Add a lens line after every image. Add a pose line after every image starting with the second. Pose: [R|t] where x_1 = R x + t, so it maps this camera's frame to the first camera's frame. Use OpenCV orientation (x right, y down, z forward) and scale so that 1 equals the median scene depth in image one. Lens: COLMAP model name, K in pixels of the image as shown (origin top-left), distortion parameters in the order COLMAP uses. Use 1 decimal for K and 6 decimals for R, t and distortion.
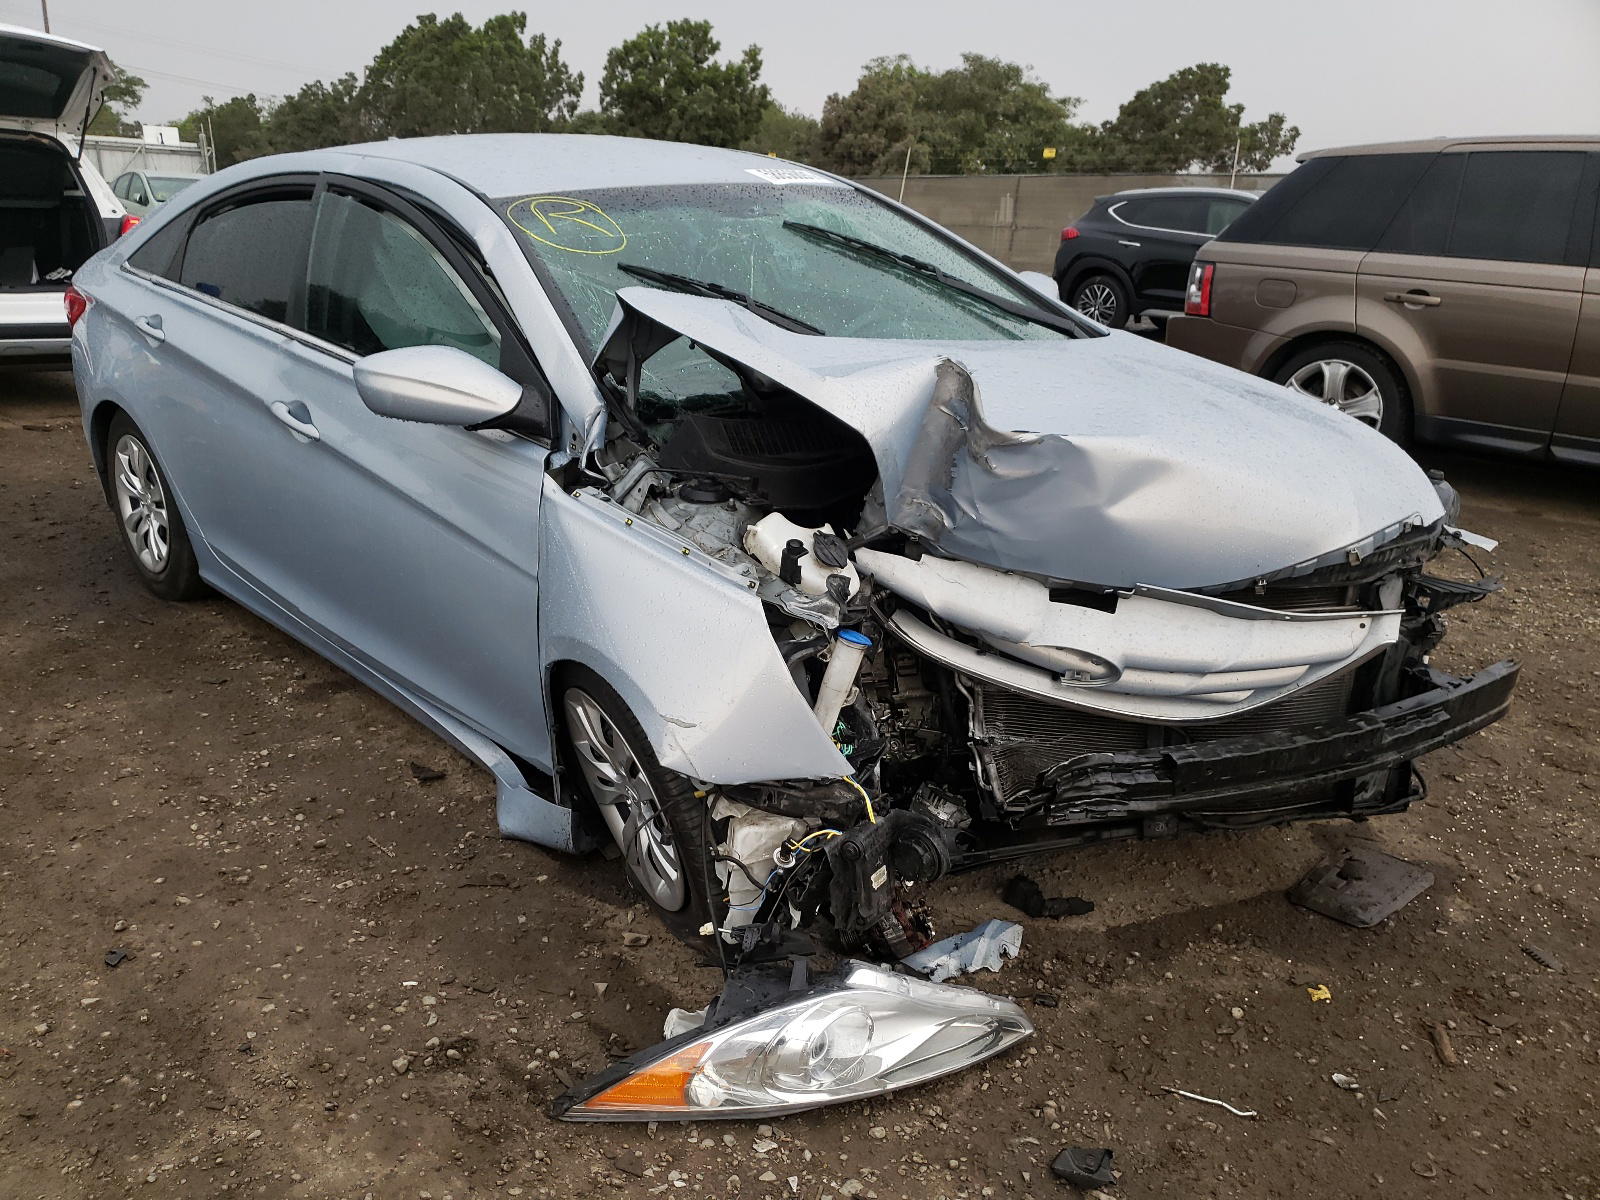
lens RADIAL K [[1353.2, 0, 801.1], [0, 1353.2, 618.7], [0, 0, 1]] dist [0.037760, -0.004822]
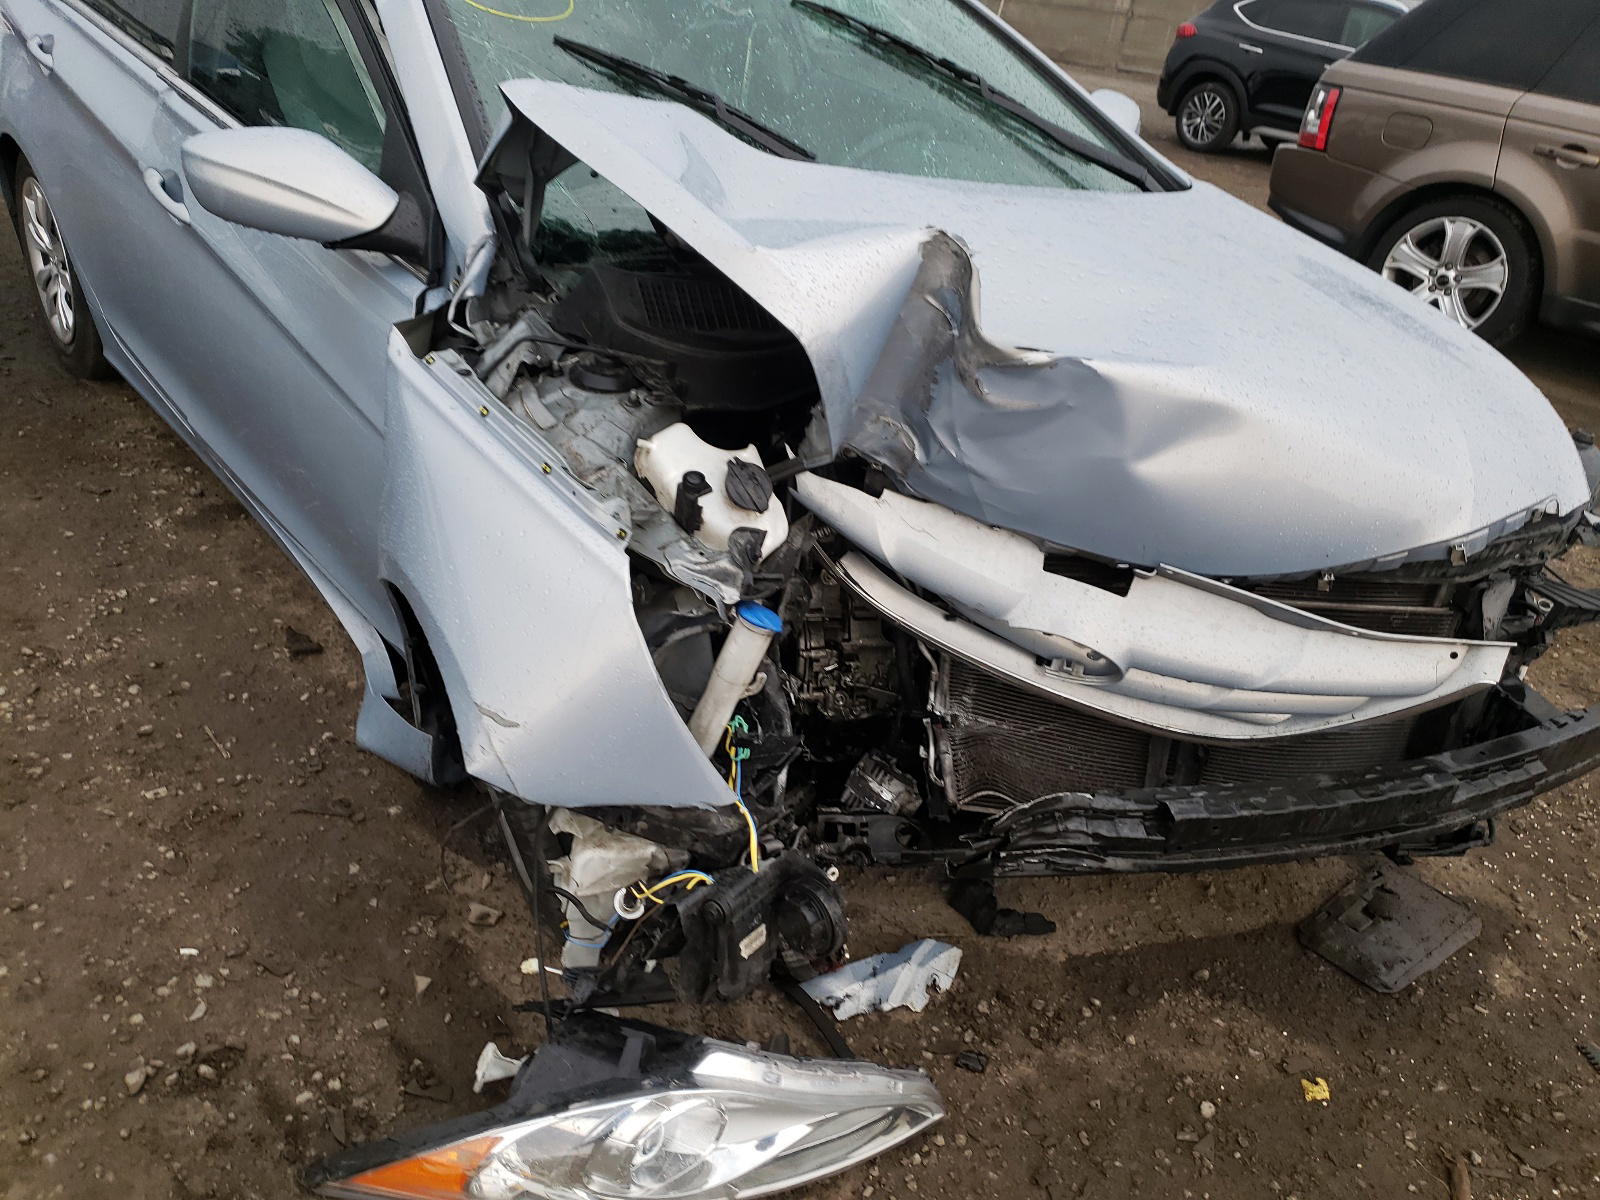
lens RADIAL K [[1353.2, 0, 801.1], [0, 1353.2, 618.7], [0, 0, 1]] dist [0.037760, -0.004822]
pose [[0.993430, 0.111559, -0.025532, 0.068870], [-0.106293, 0.982113, 0.155422, -0.086282], [0.042414, -0.151687, 0.987518, 0.233890]]
